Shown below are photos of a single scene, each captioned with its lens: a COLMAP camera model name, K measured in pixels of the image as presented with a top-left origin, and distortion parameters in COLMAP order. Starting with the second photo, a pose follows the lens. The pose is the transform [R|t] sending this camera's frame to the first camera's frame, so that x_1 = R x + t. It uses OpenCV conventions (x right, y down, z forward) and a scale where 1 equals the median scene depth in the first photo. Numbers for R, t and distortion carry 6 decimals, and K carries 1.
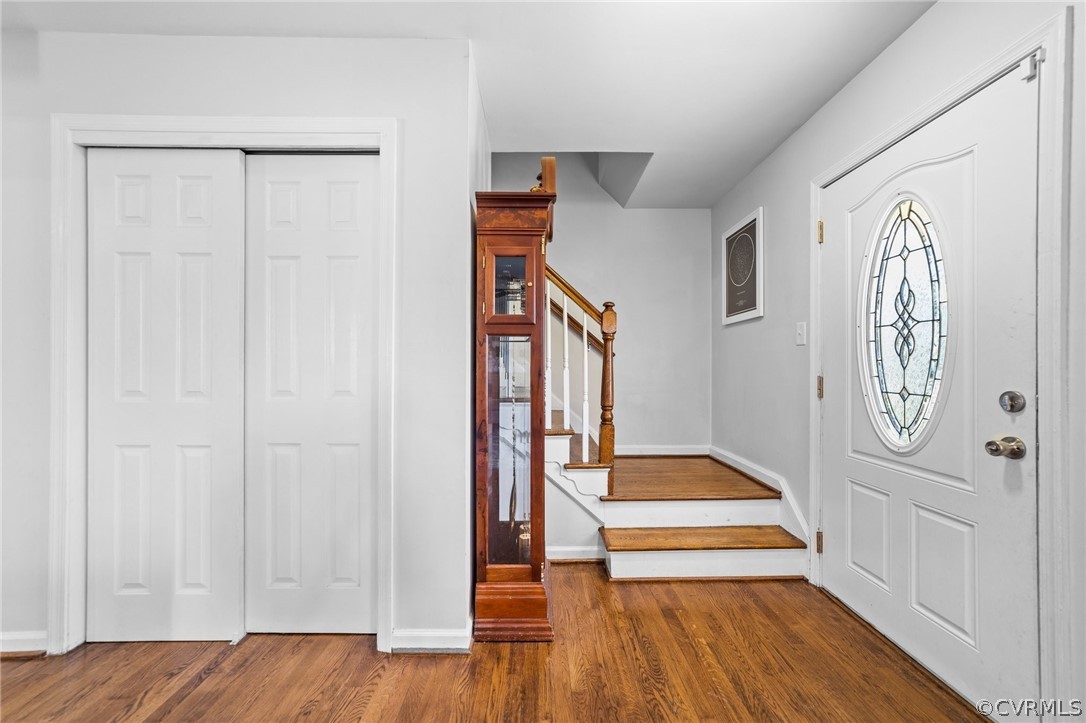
lens RADIAL K [[418.8, 0, 546.5], [0, 418.8, 364.2], [0, 0, 1]] dist [-0.007791, 0.003140]
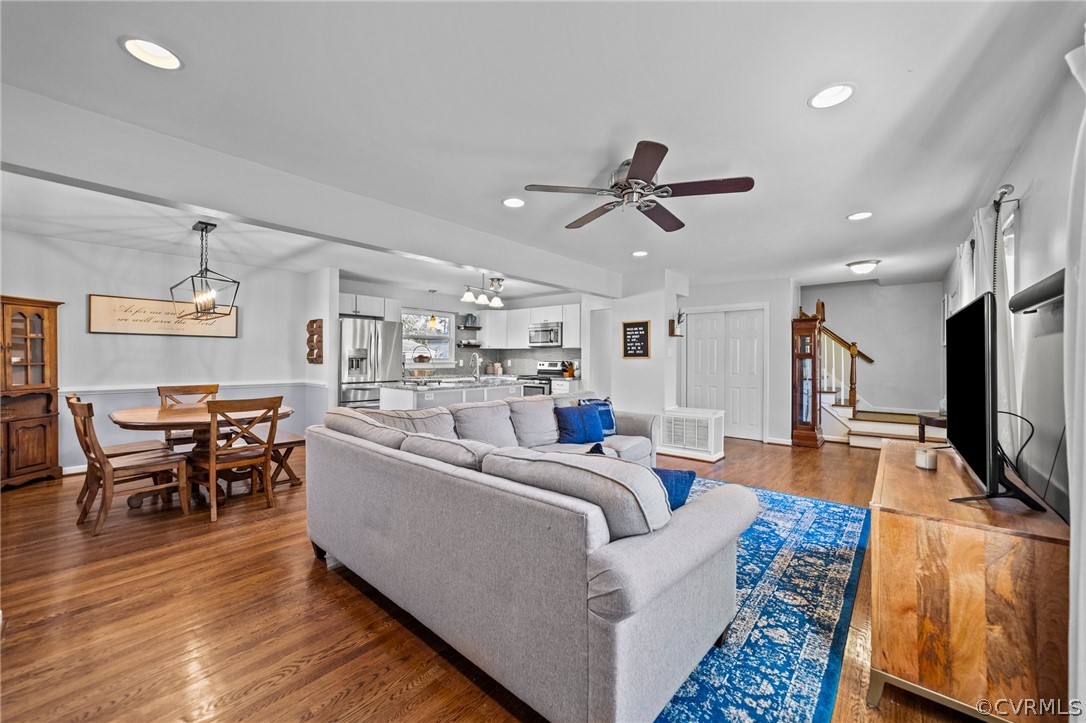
lens RADIAL K [[418.8, 0, 541.0], [0, 418.8, 361.3], [0, 0, 1]] dist [-0.007791, 0.003140]
pose [[0.755542, 0.003997, -0.655088, 0.386619], [0.001627, 0.999967, 0.007977, -0.057302], [0.655098, -0.007093, 0.755510, -2.223669]]
